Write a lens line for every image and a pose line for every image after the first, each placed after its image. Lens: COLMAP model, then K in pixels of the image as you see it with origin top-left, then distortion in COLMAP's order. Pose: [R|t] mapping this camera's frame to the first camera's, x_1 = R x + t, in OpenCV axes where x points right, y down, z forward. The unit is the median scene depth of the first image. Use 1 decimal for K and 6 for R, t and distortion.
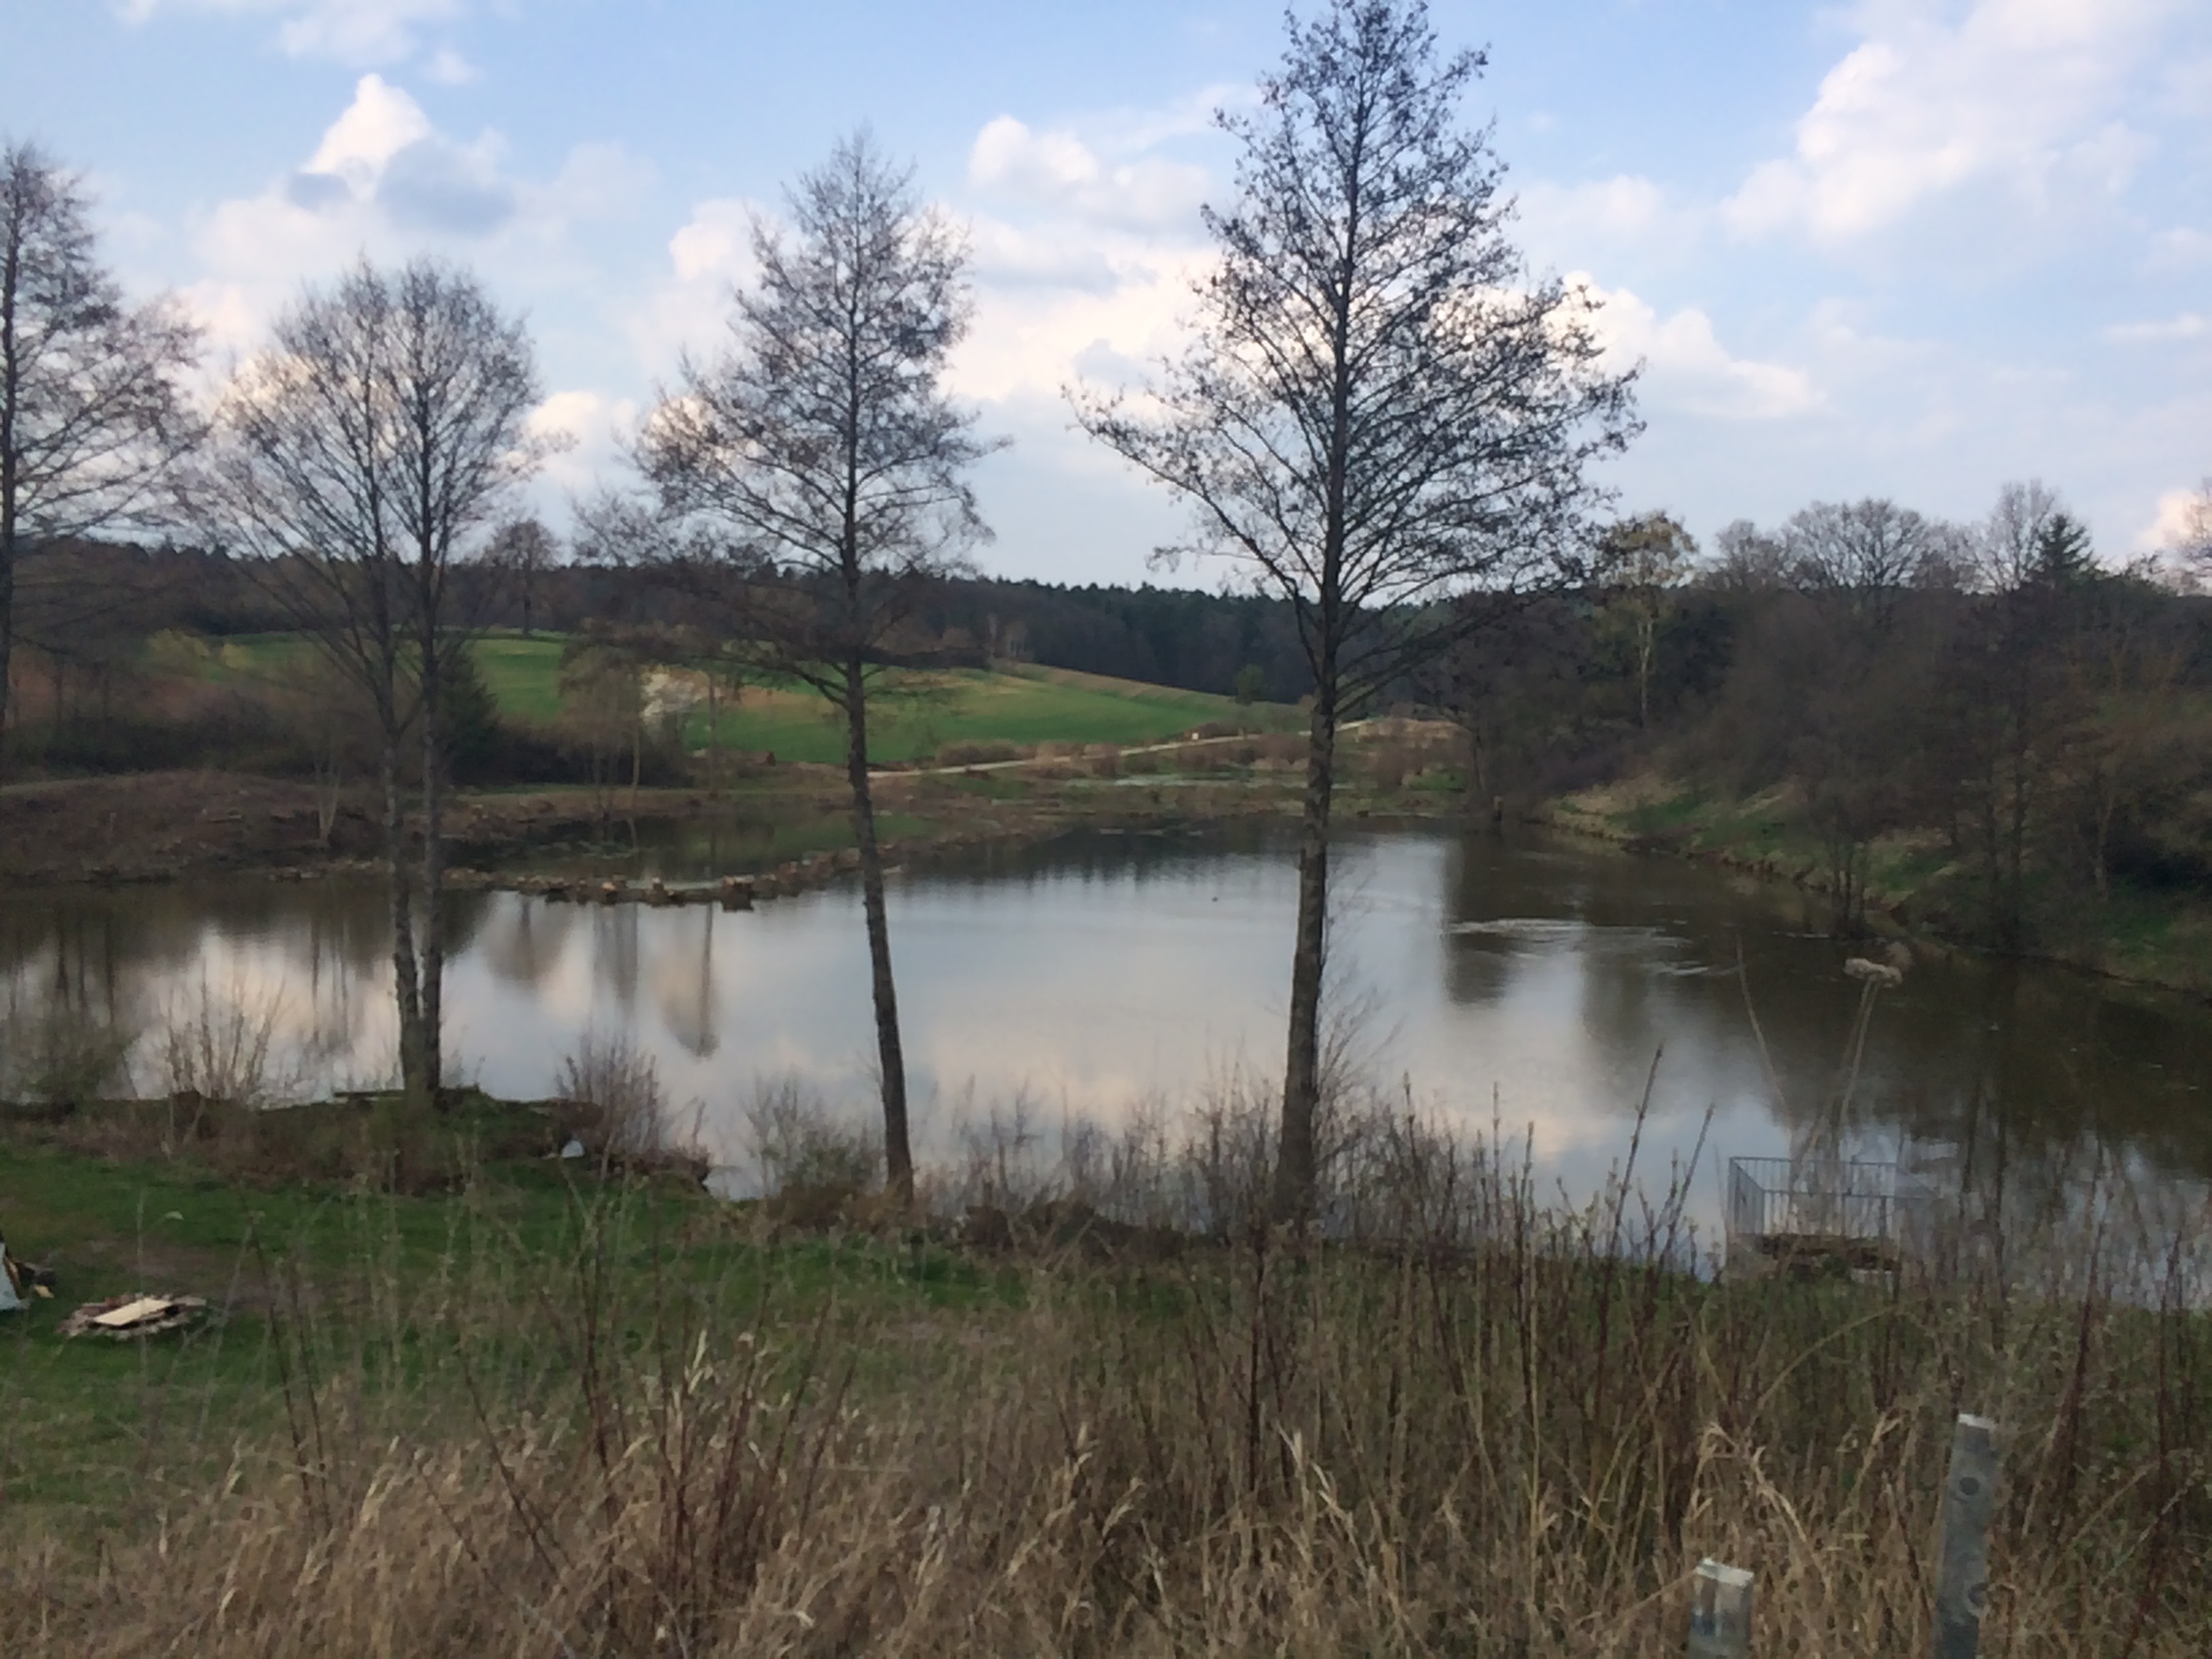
lens RADIAL K [[1929.6, 0, 1112.3], [0, 1929.6, 834.3], [0, 0, 1]] dist [0.085027, -0.104827]
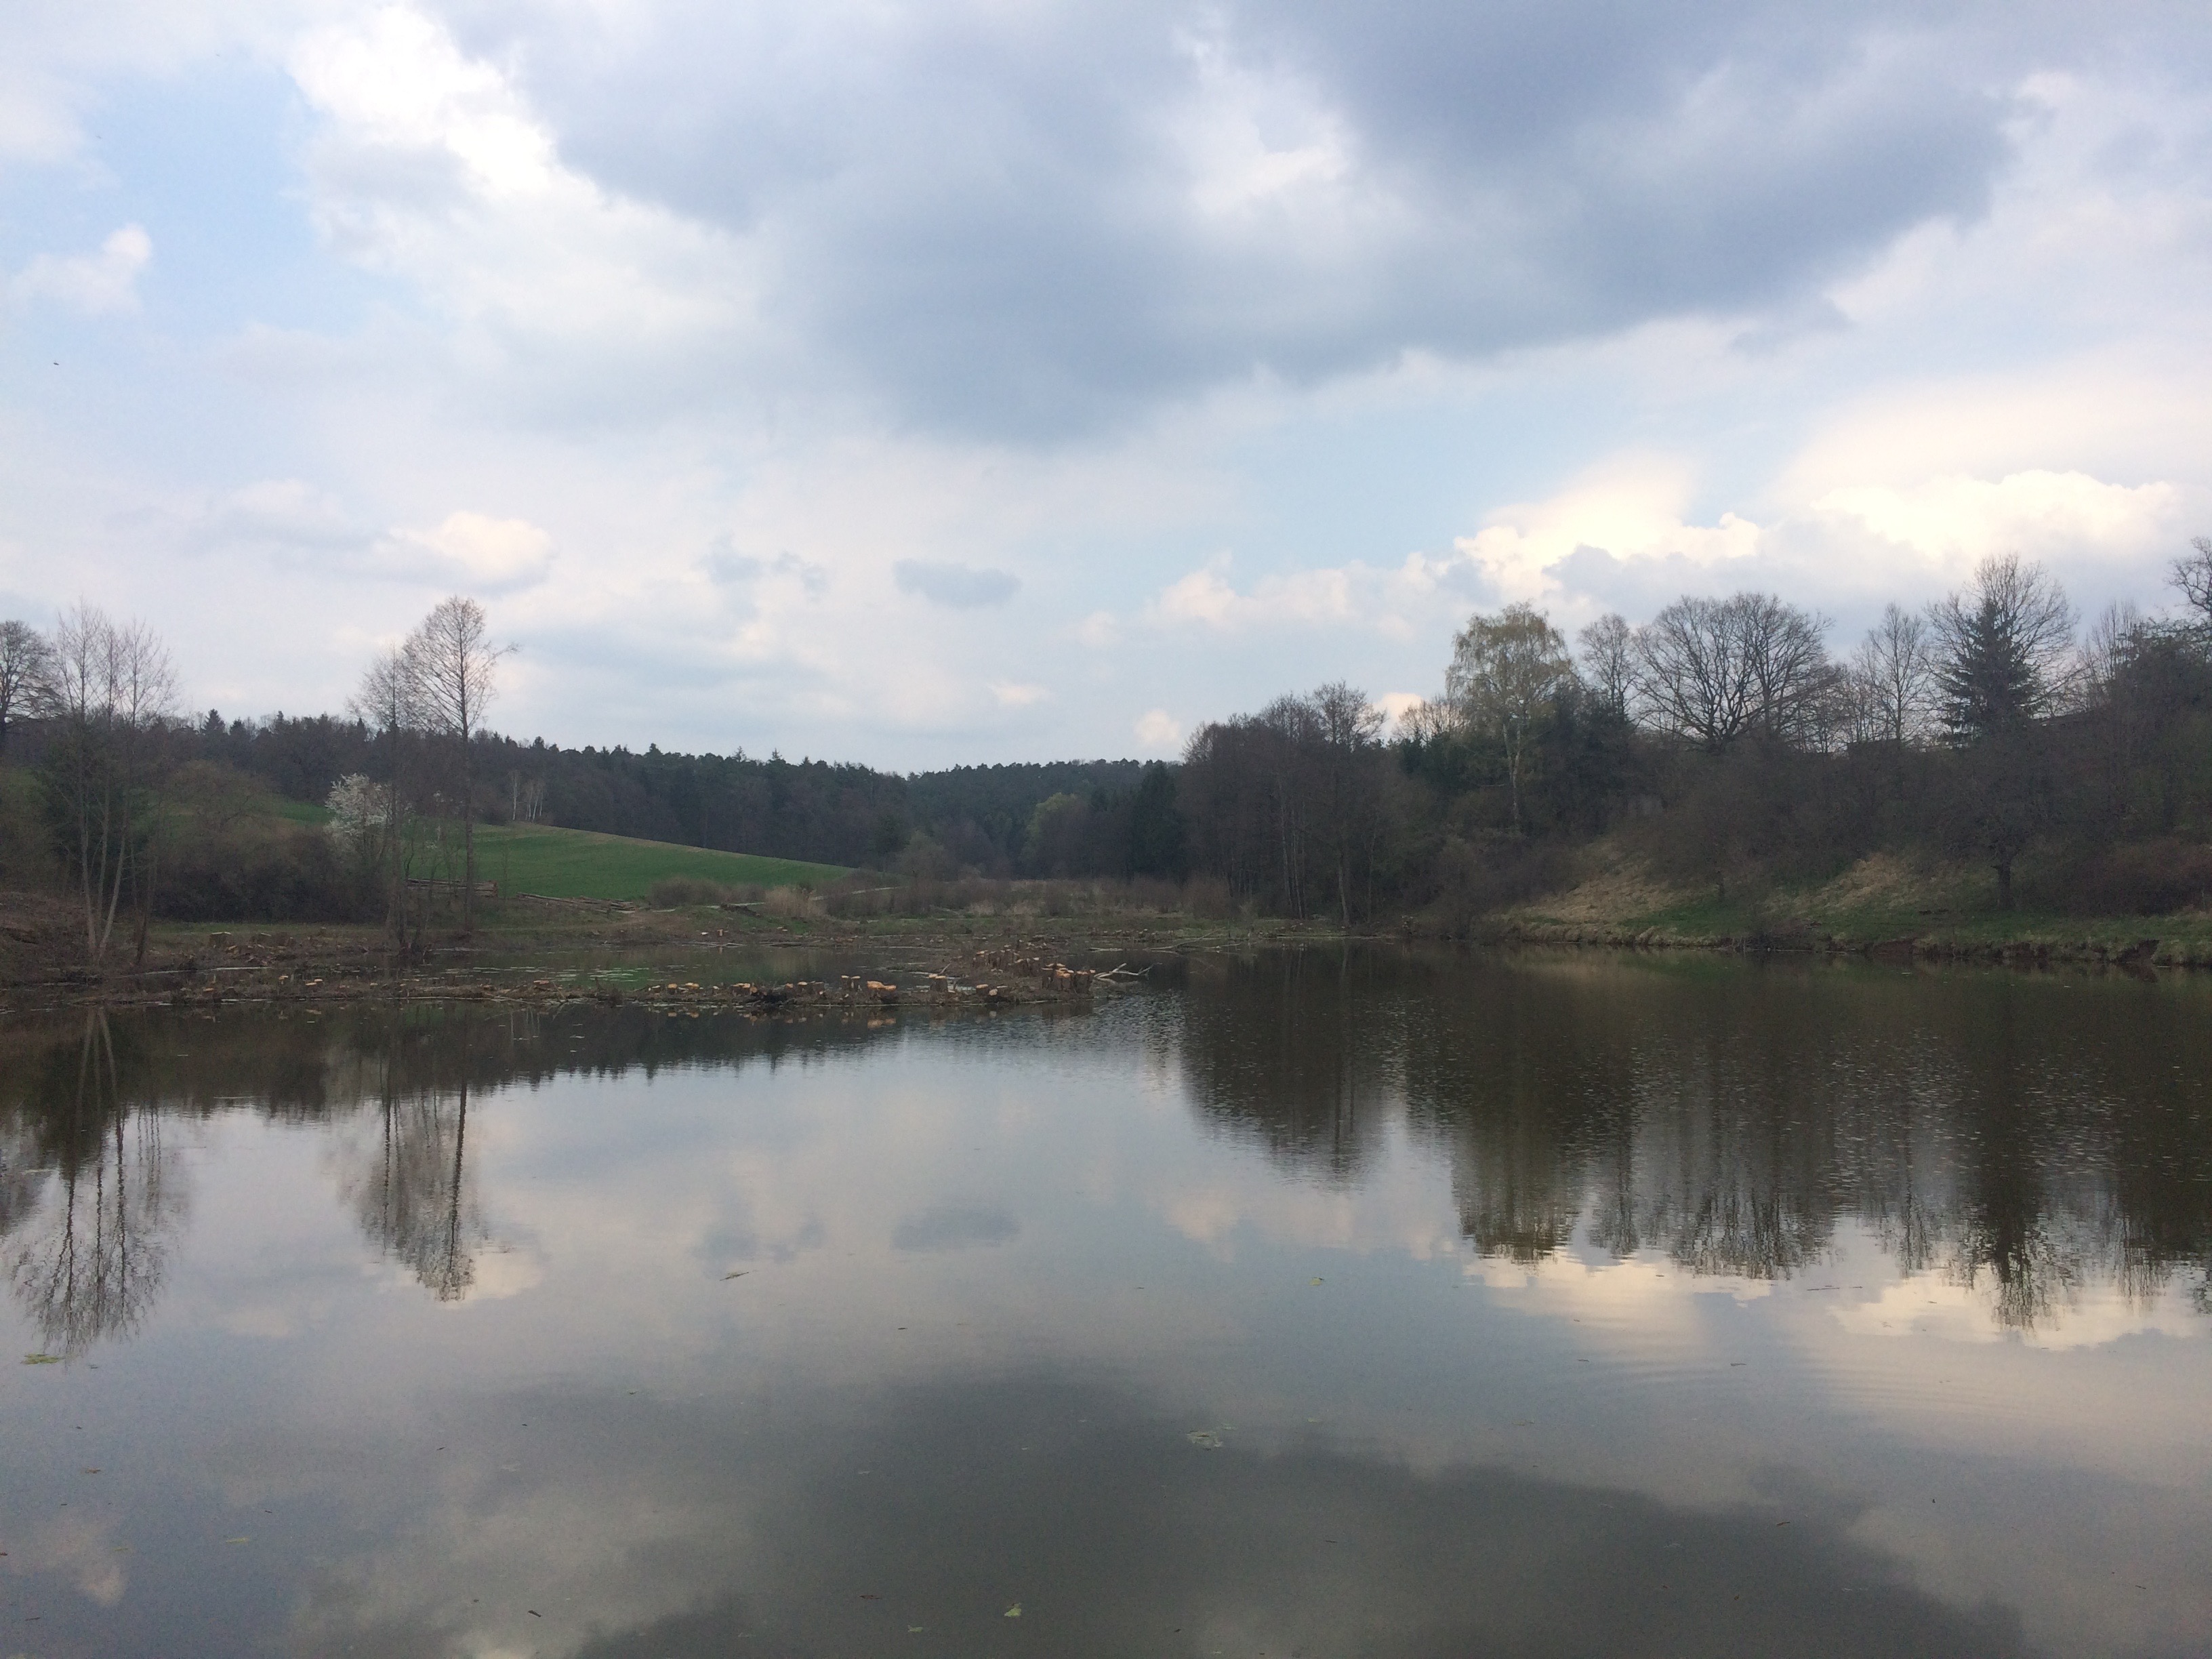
lens RADIAL K [[1929.6, 0, 1139.8], [0, 1929.6, 822.2], [0, 0, 1]] dist [0.085027, -0.104827]
pose [[0.953181, -0.004759, 0.302362, -0.782765], [0.035215, 0.994820, -0.095358, 0.075940], [-0.300342, 0.101541, 0.948411, 0.901874]]
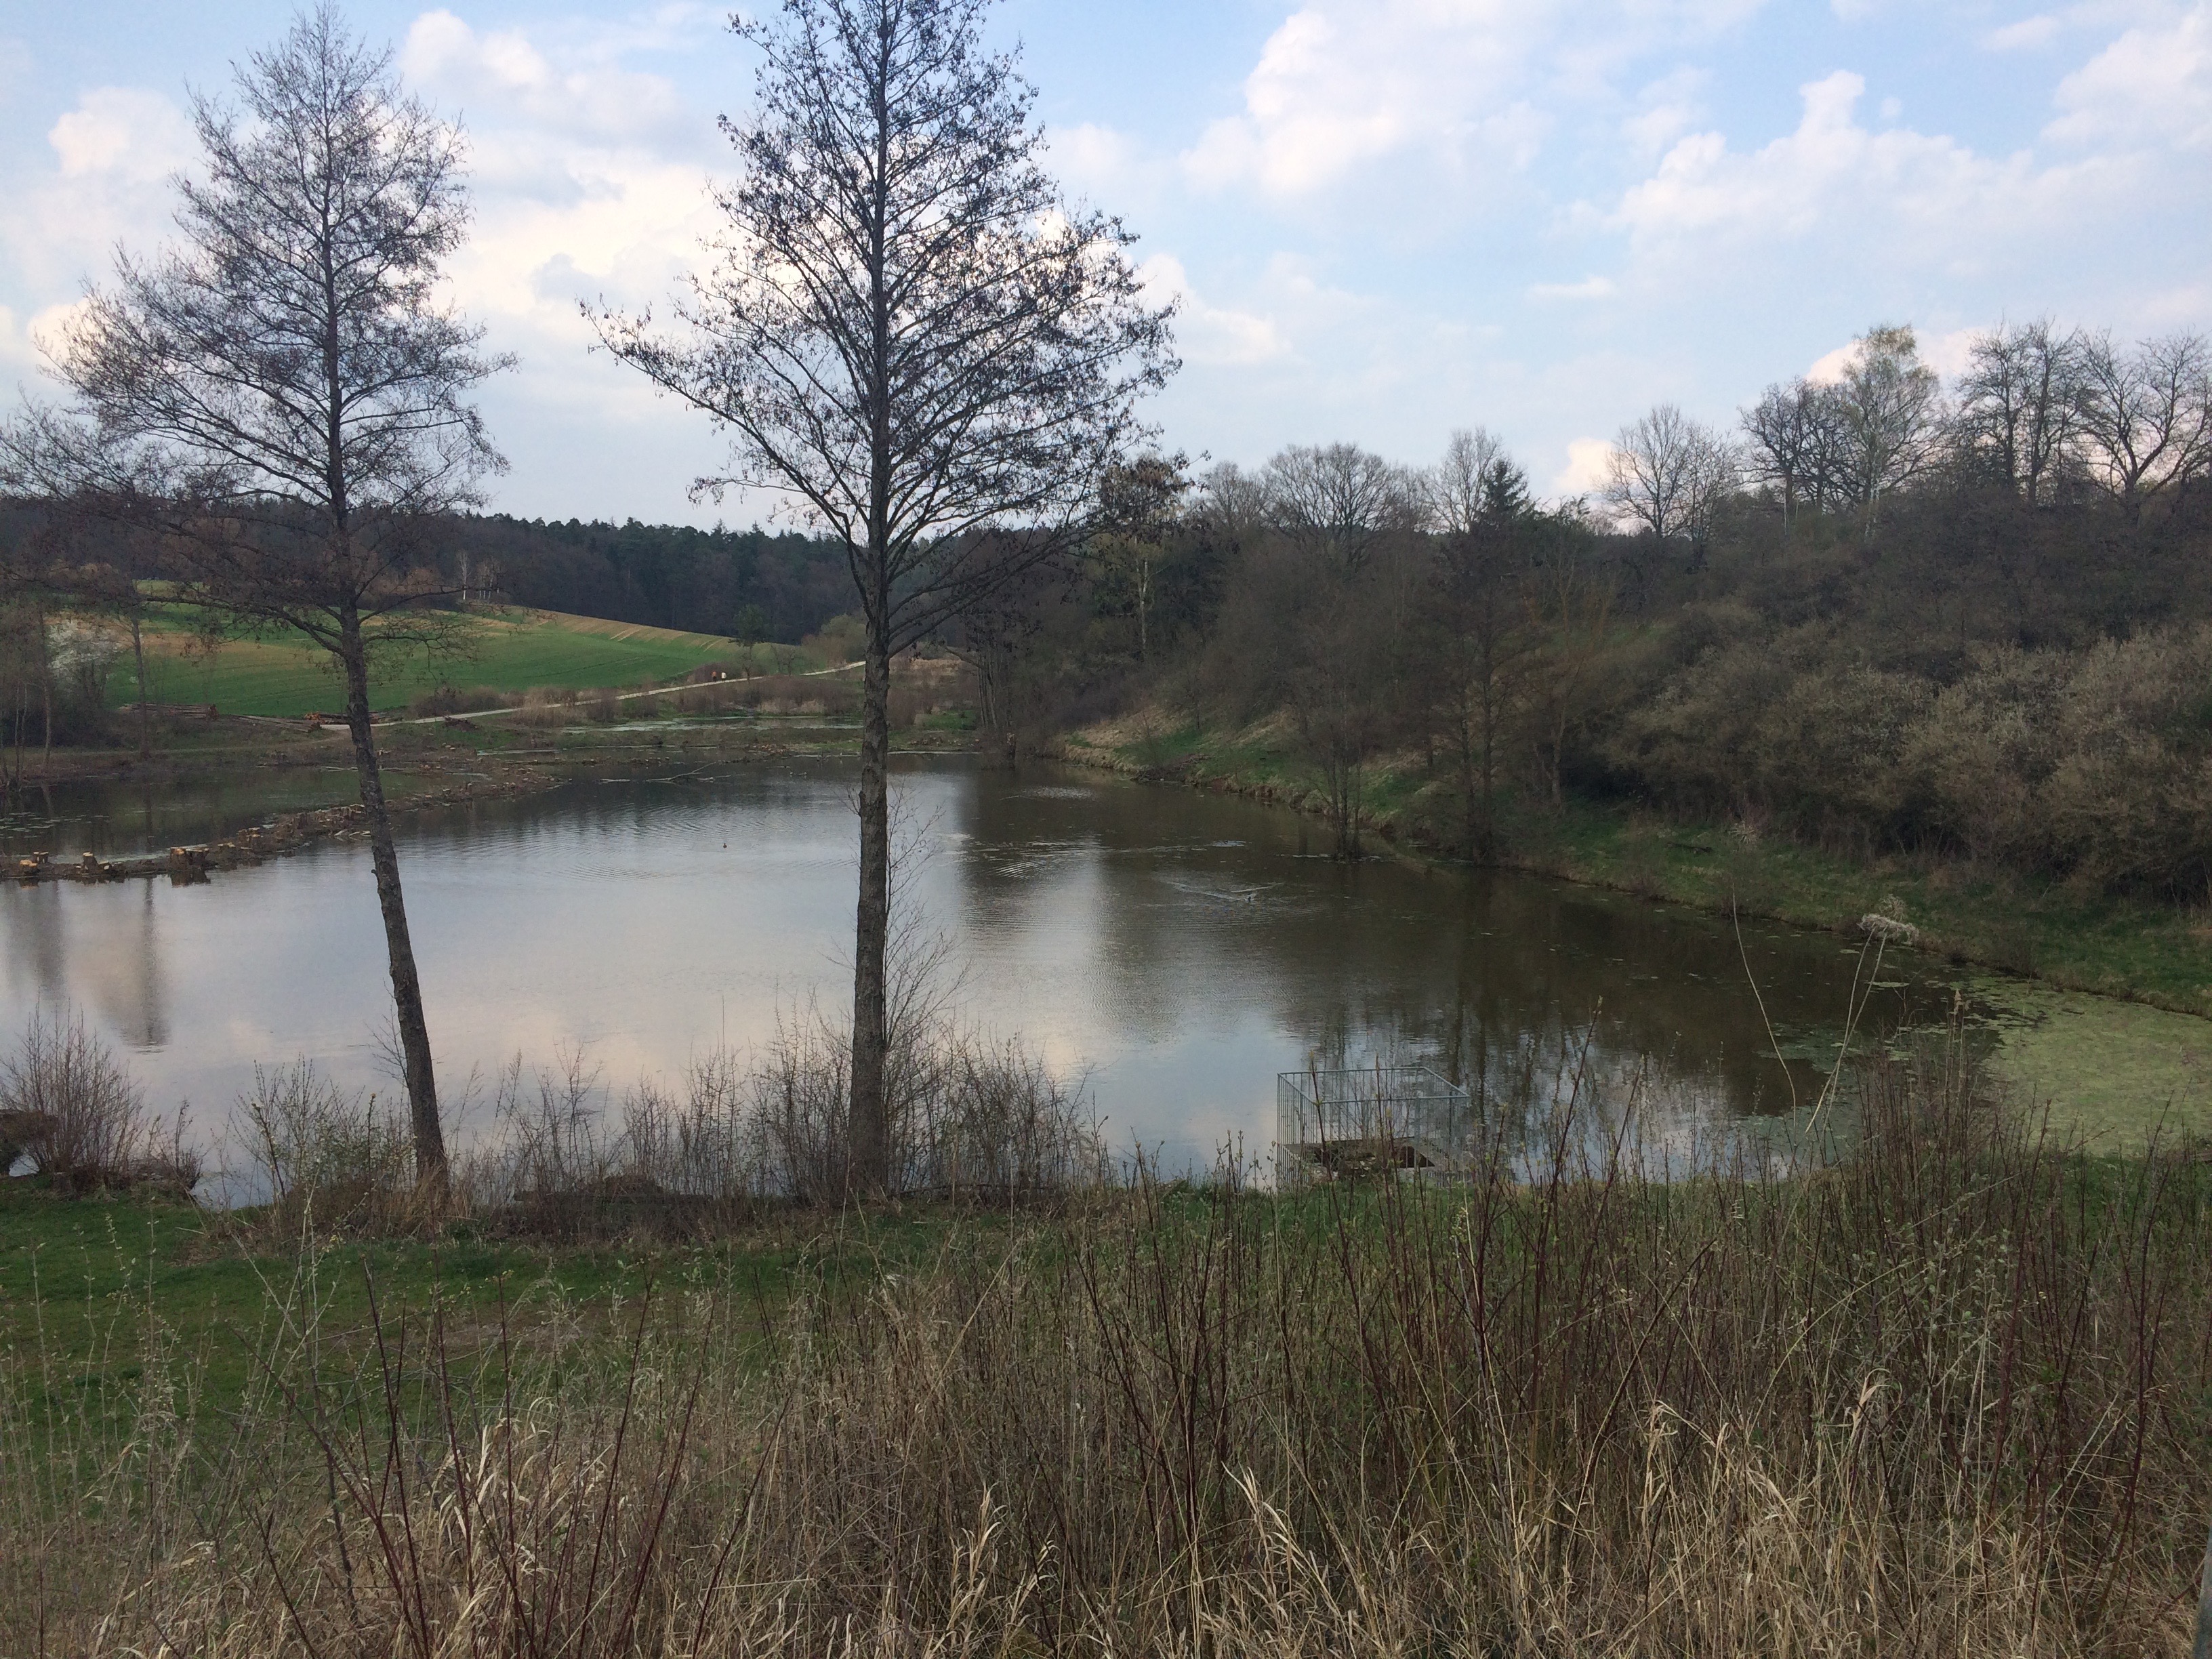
lens RADIAL K [[1929.6, 0, 1147.6], [0, 1929.6, 844.3], [0, 0, 1]] dist [0.085027, -0.104827]
pose [[0.962646, -0.044194, 0.267132, -0.022805], [0.034418, 0.998559, 0.041169, -0.002090], [-0.268566, -0.030437, 0.962780, 0.021722]]
